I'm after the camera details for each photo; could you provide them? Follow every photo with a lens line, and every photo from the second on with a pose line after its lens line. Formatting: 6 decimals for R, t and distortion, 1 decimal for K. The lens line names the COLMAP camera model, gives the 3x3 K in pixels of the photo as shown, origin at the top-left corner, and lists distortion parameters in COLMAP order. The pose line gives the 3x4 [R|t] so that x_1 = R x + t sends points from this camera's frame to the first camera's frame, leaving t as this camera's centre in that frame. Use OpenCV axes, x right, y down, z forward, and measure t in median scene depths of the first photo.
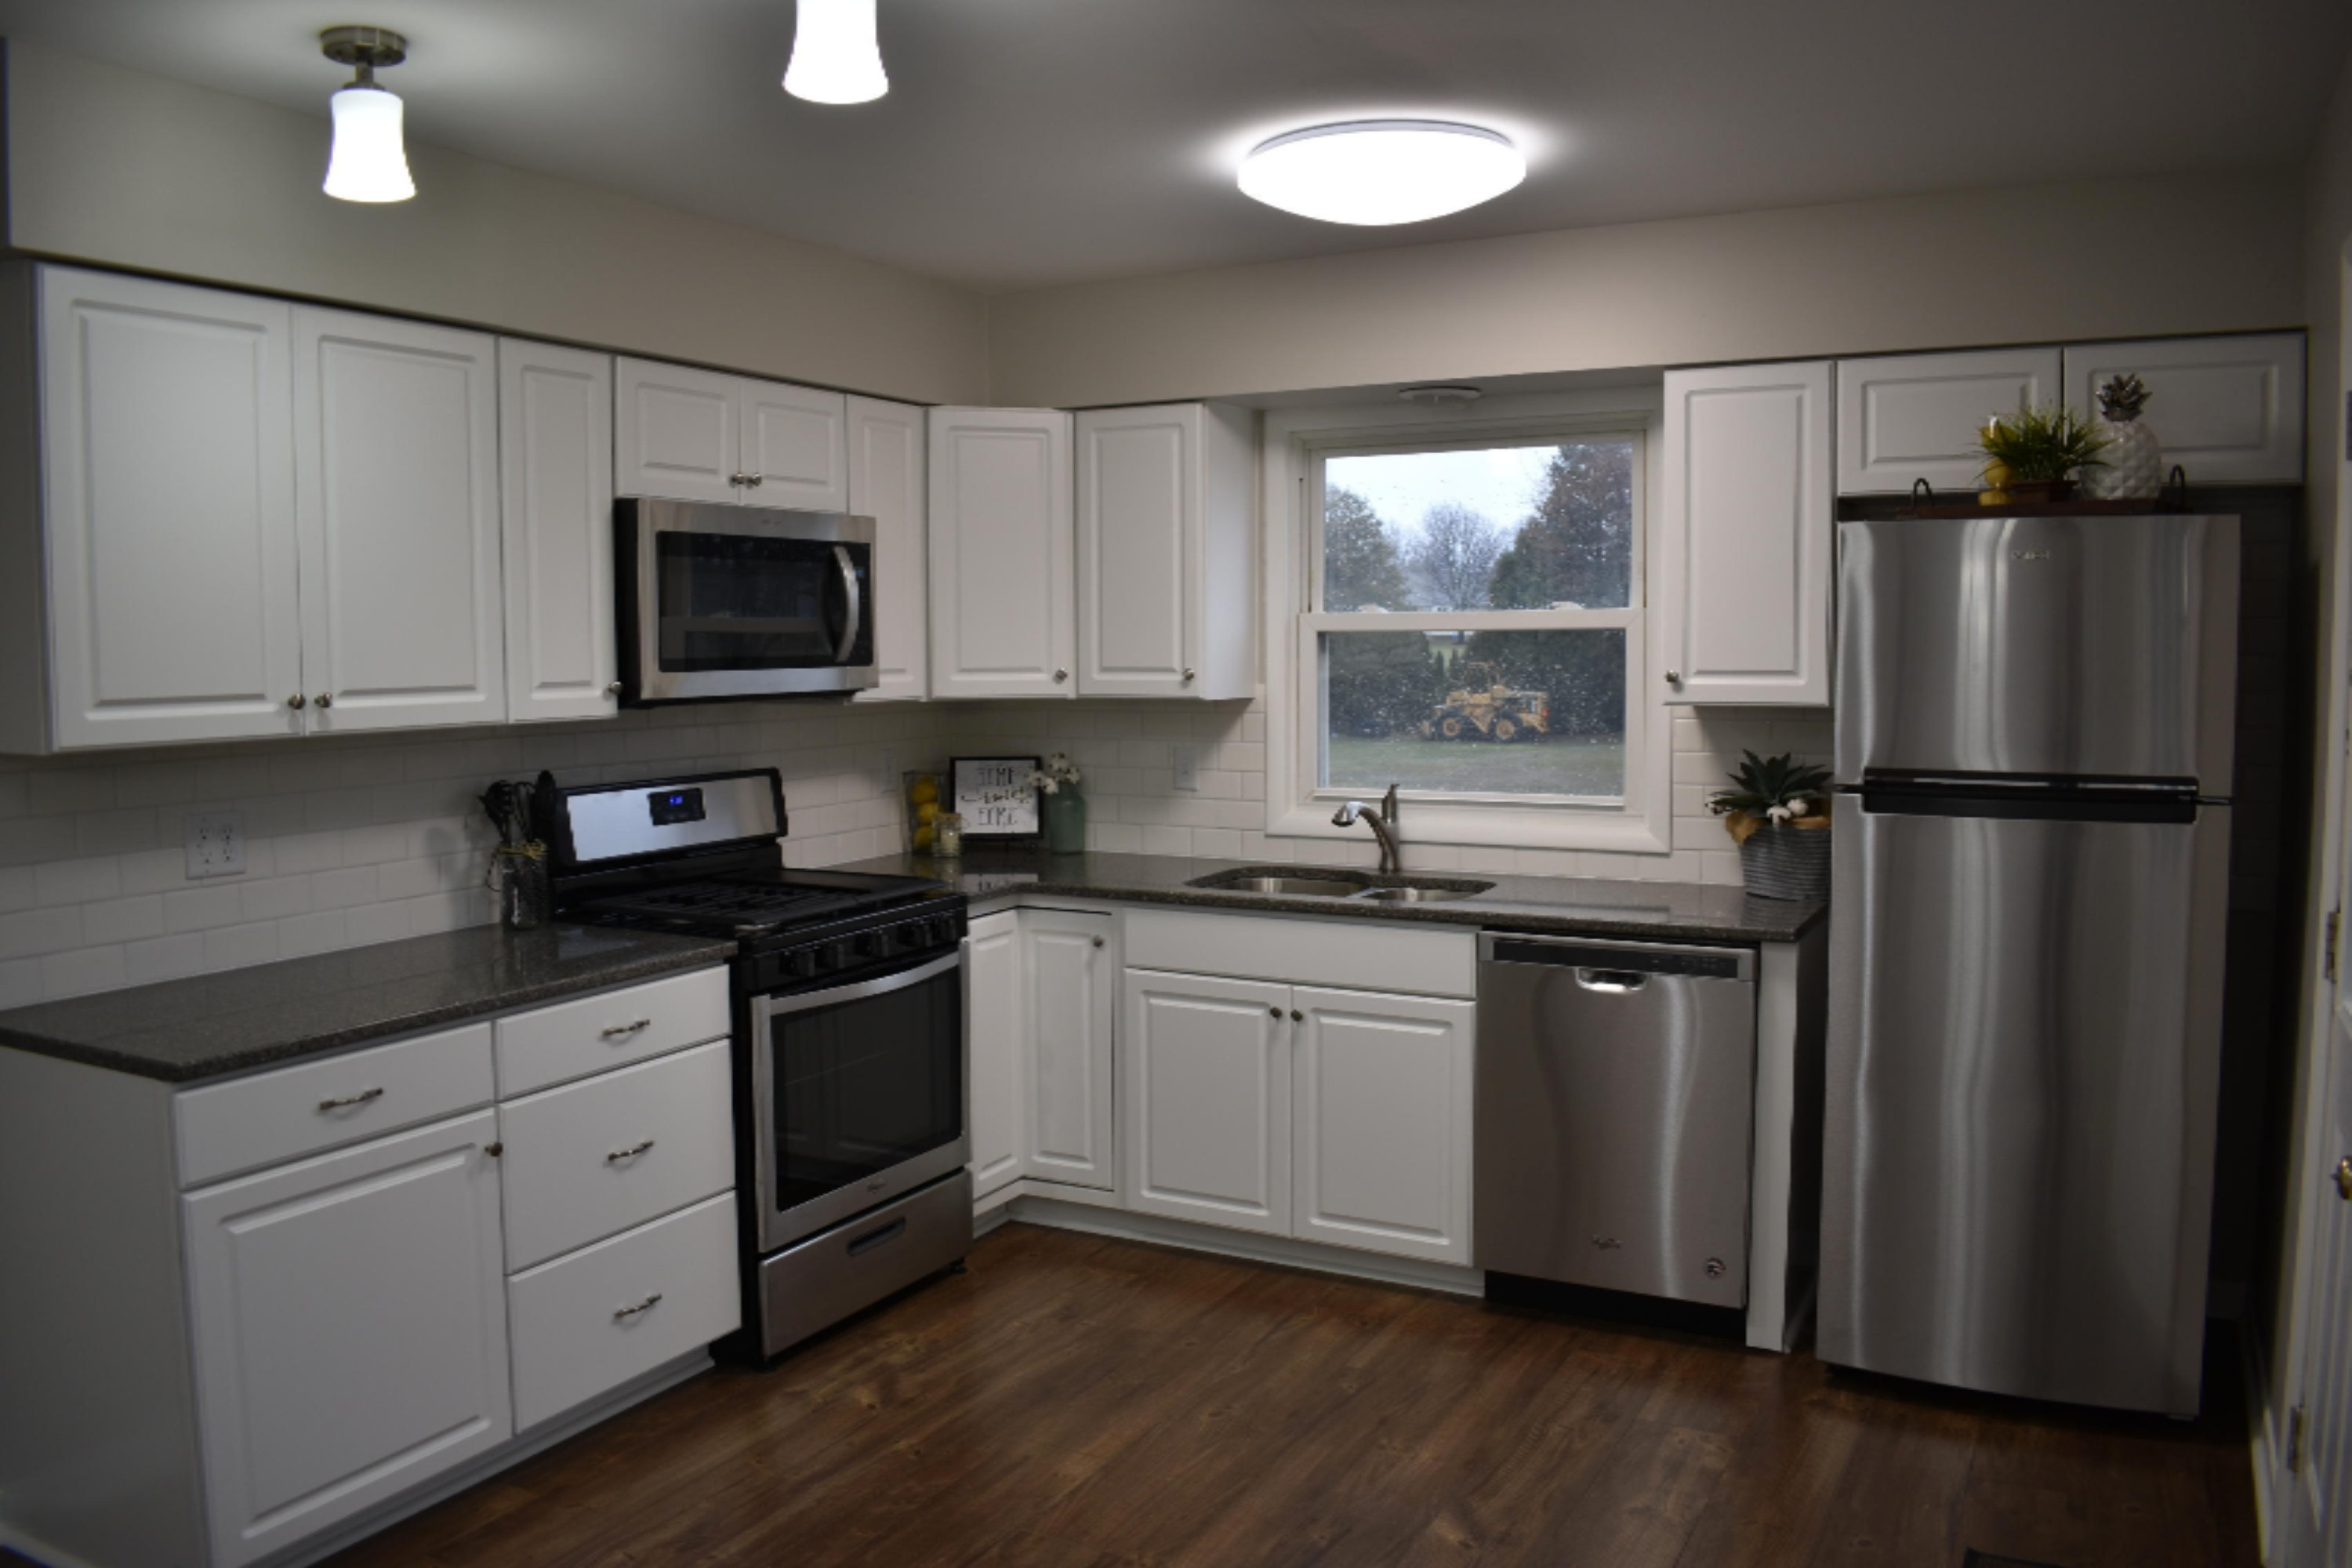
lens RADIAL K [[1835.4, 0, 1176.0], [0, 1835.4, 784.0], [0, 0, 1]] dist [-0.089496, 0.011625]
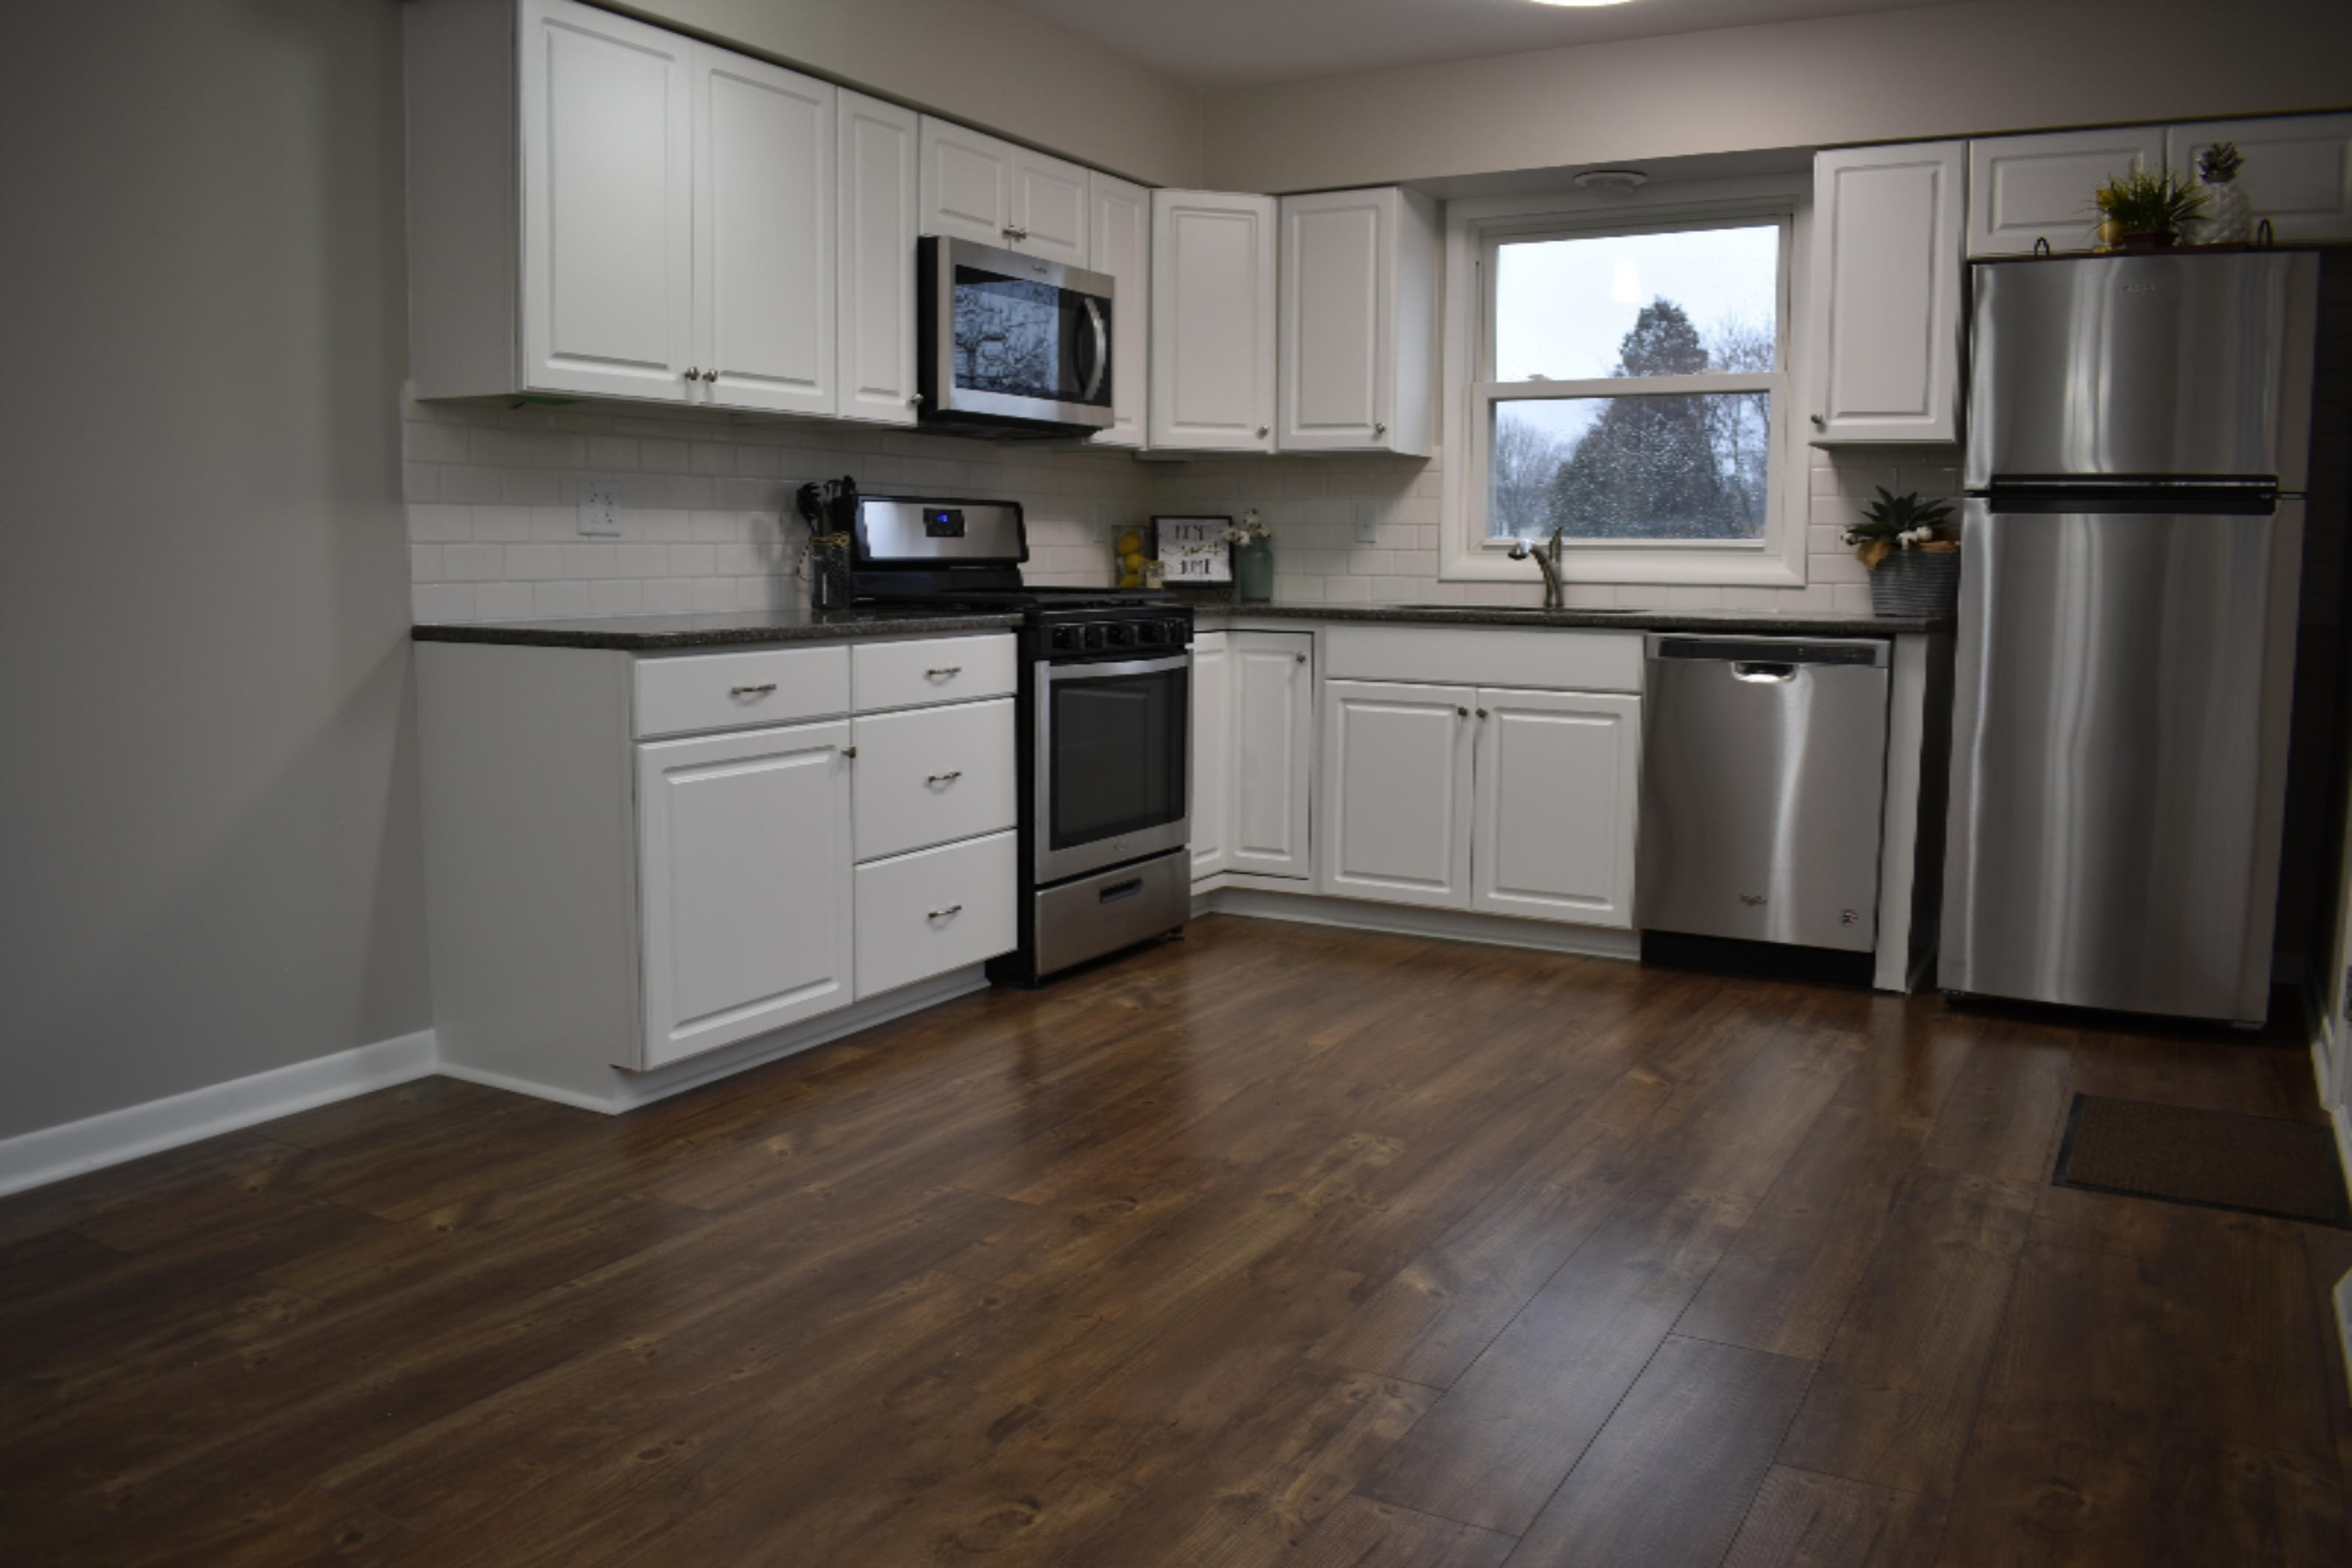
lens RADIAL K [[1844.8, 0, 1176.0], [0, 1844.8, 784.0], [0, 0, 1]] dist [-0.093122, 0.017552]
pose [[0.999628, 0.016447, -0.021754, -0.107317], [-0.015498, 0.998952, 0.043072, 0.133259], [0.022439, -0.042719, 0.998835, -0.170647]]
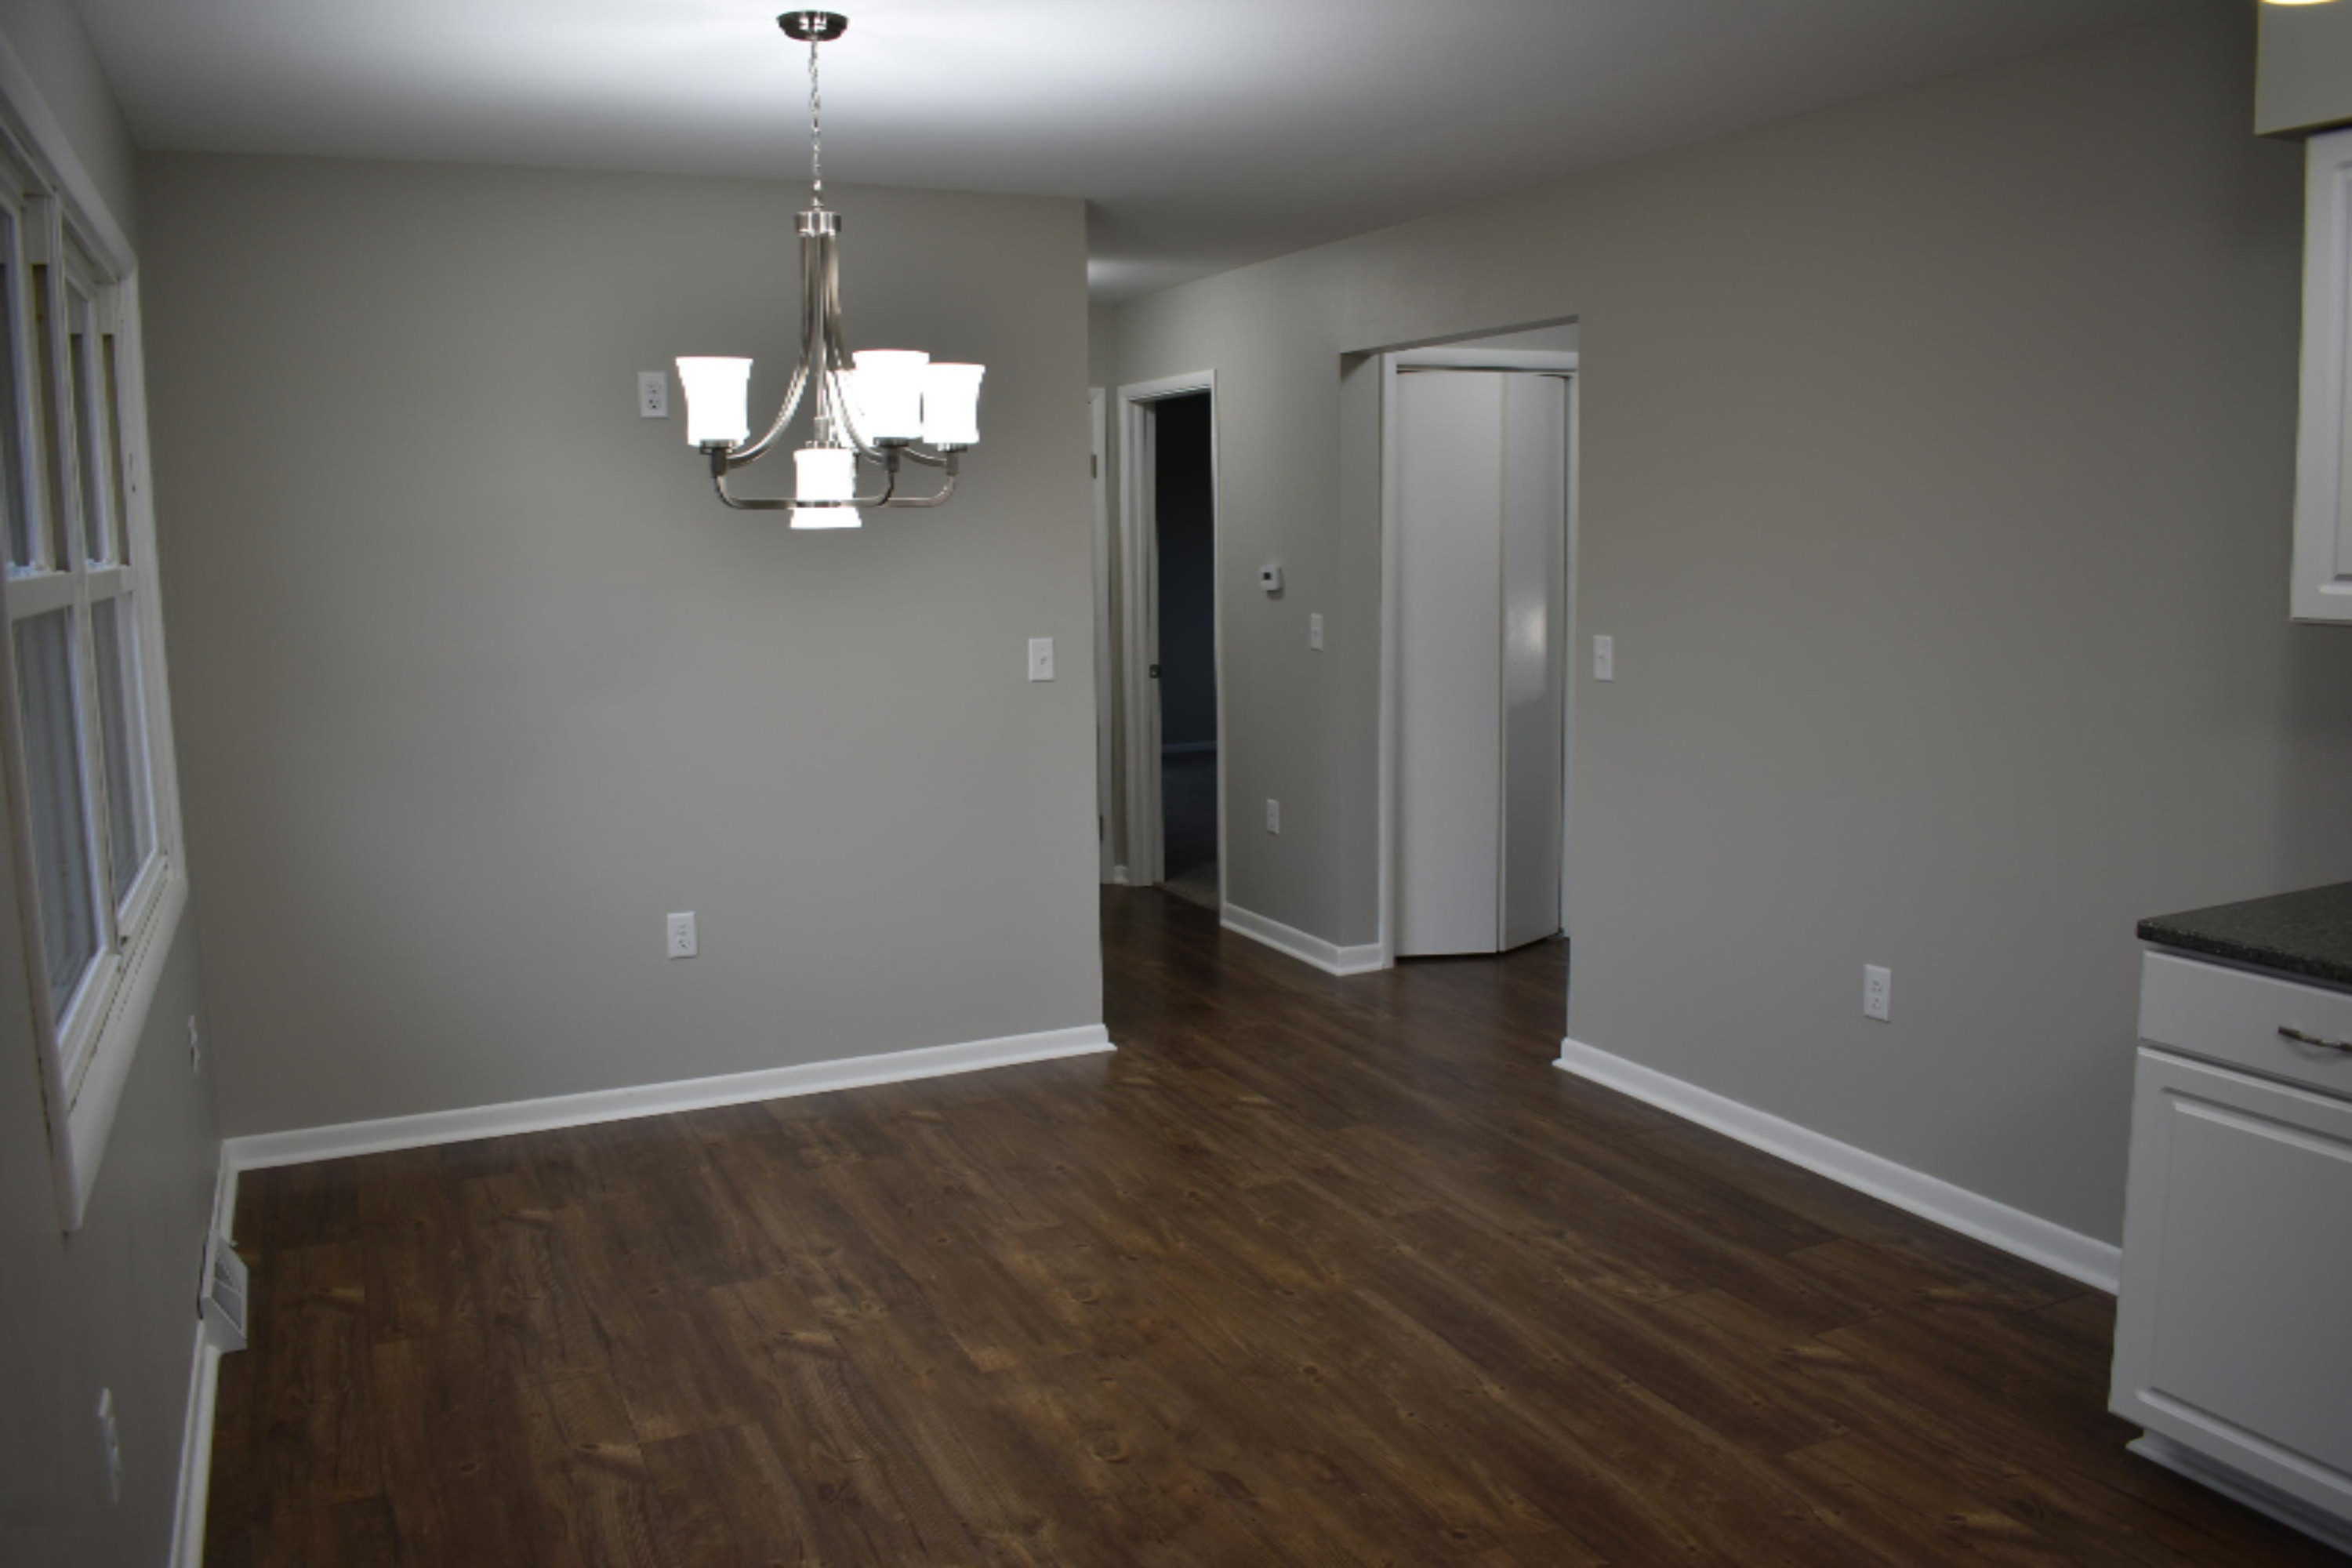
lens RADIAL K [[1844.8, 0, 1176.0], [0, 1844.8, 784.0], [0, 0, 1]] dist [-0.093122, 0.017552]
pose [[-0.591613, 0.128322, -0.795944, 0.402891], [-0.045342, 0.980394, 0.191761, -0.065457], [0.804946, 0.149538, -0.574196, 0.758051]]
